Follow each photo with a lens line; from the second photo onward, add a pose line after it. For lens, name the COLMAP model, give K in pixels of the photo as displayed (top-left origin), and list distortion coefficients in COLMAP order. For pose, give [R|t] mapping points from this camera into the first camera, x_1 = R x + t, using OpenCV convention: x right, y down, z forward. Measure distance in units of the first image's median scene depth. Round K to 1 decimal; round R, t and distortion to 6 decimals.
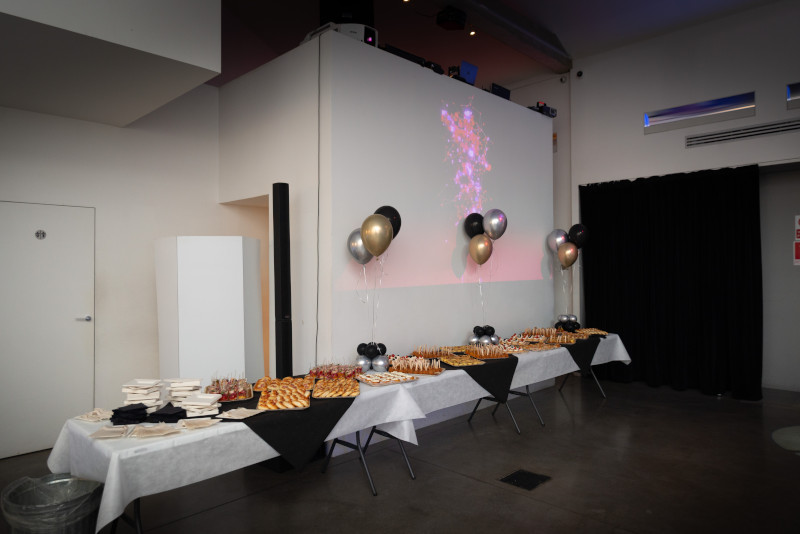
lens RADIAL K [[545.9, 0, 400.0], [0, 545.9, 267.0], [0, 0, 1]] dist [0.007433, 0.000963]
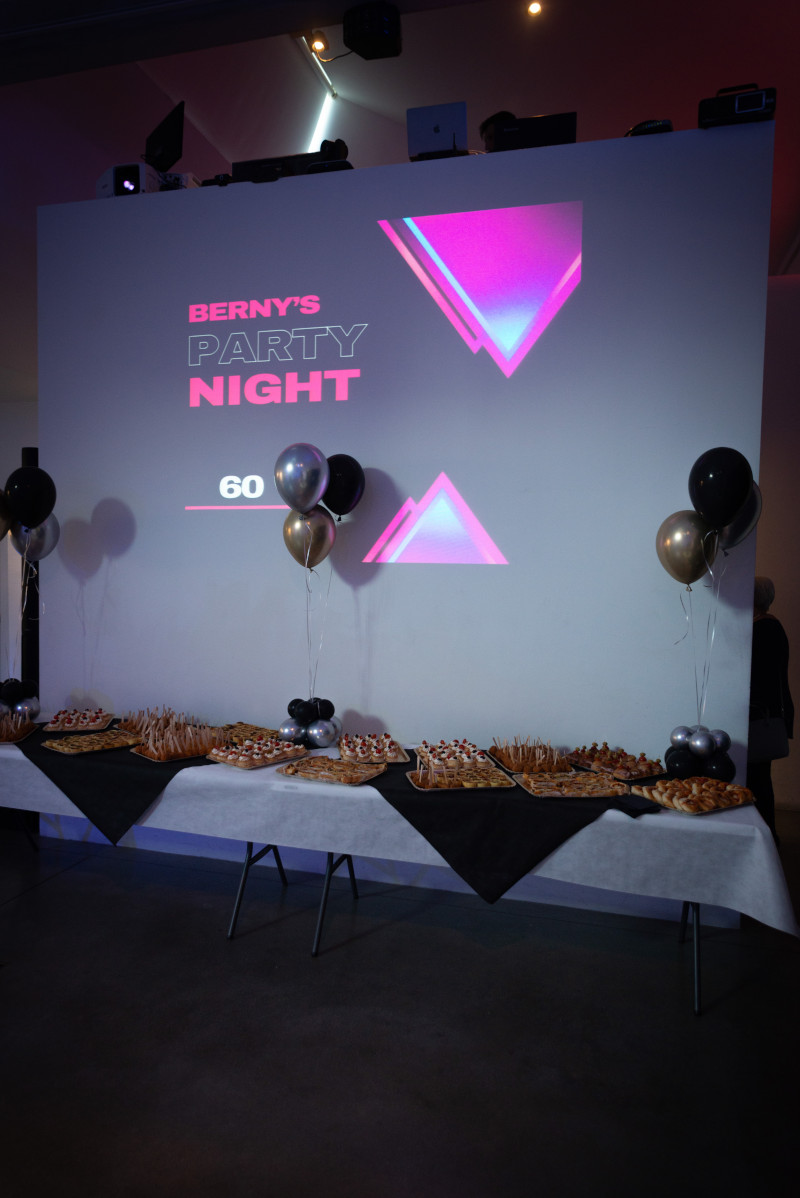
lens RADIAL K [[817.5, 0, 400.0], [0, 817.5, 599.0], [0, 0, 1]] dist [0.007433, 0.000963]
pose [[0.465174, 0.062577, -0.883005, 0.795724], [-0.014576, 0.997905, 0.063041, -0.022989], [0.885099, -0.016454, 0.465111, 0.738261]]
